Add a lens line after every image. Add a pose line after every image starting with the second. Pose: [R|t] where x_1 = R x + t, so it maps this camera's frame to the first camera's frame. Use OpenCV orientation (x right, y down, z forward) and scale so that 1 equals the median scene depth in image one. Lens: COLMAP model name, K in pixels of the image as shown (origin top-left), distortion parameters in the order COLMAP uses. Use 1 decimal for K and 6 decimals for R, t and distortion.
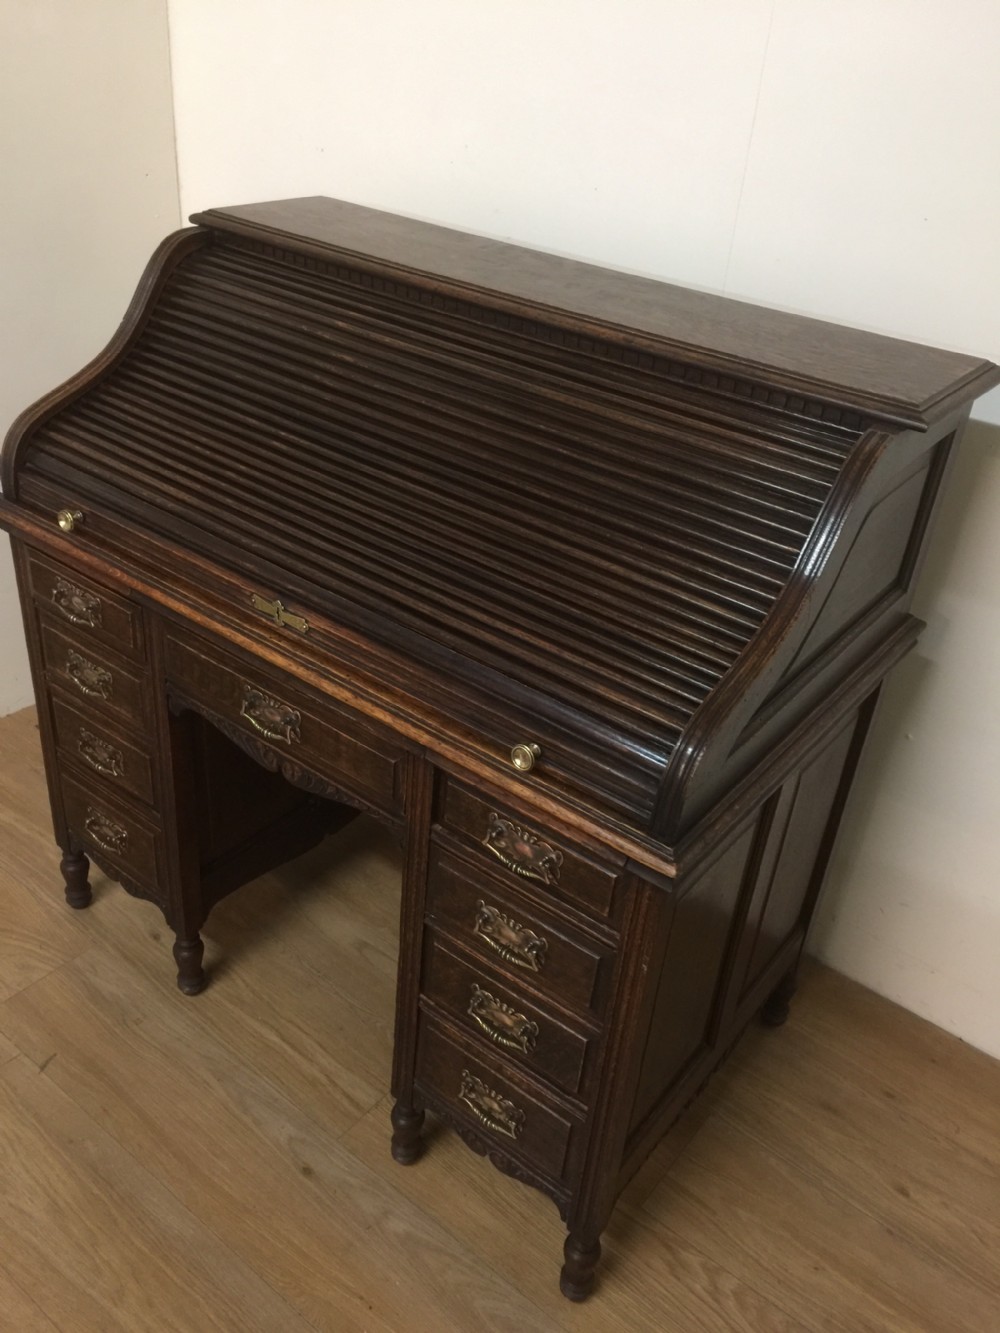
lens RADIAL K [[1143.0, 0, 510.8], [0, 1143.0, 658.0], [0, 0, 1]] dist [0.086262, -0.119807]
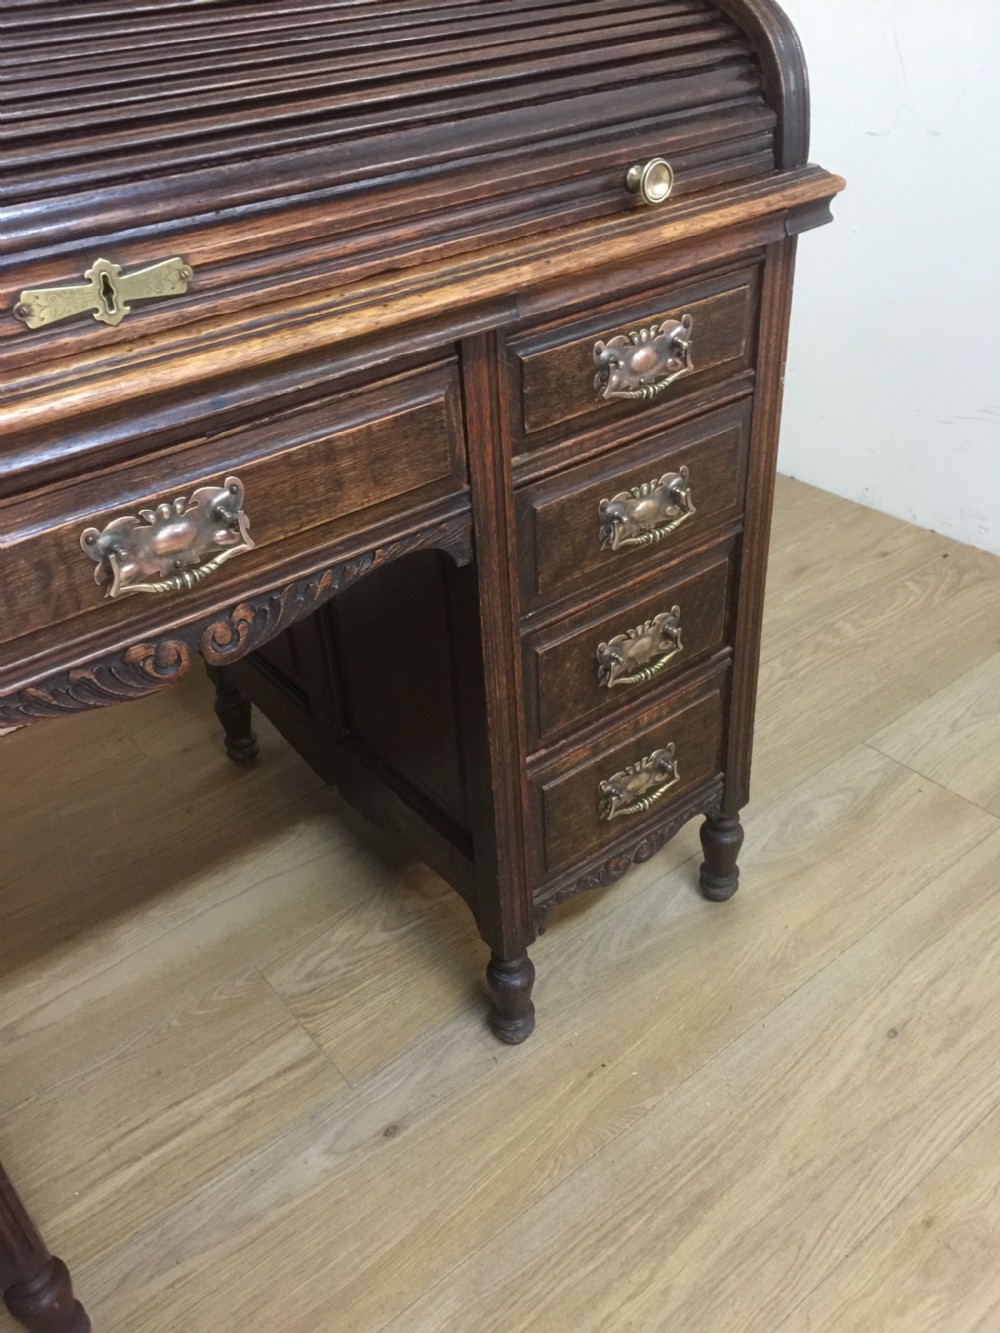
lens RADIAL K [[1143.0, 0, 510.8], [0, 1143.0, 658.0], [0, 0, 1]] dist [0.086262, -0.119807]
pose [[0.241435, -0.623563, 0.743558, -0.562317], [0.563866, 0.713747, 0.415475, -0.034367], [-0.789787, 0.318958, 0.523929, 0.662821]]
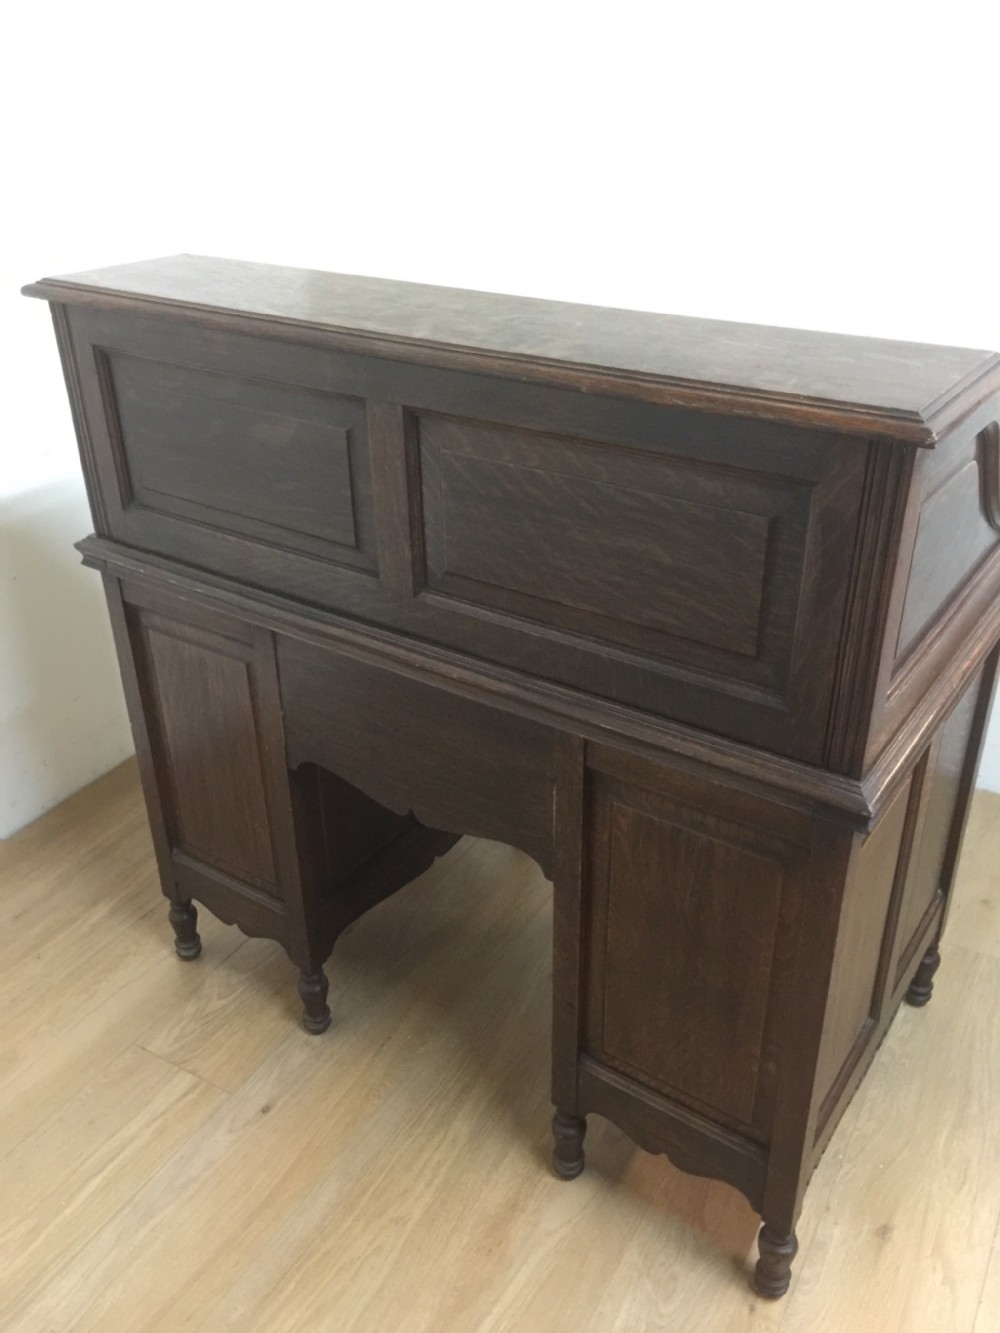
lens RADIAL K [[1143.0, 0, 510.8], [0, 1143.0, 658.0], [0, 0, 1]] dist [0.086262, -0.119807]
pose [[-0.120935, -0.538916, 0.833633, -0.991140], [0.516707, 0.682881, 0.516418, -0.348196], [-0.847578, 0.493197, 0.195878, 0.546767]]
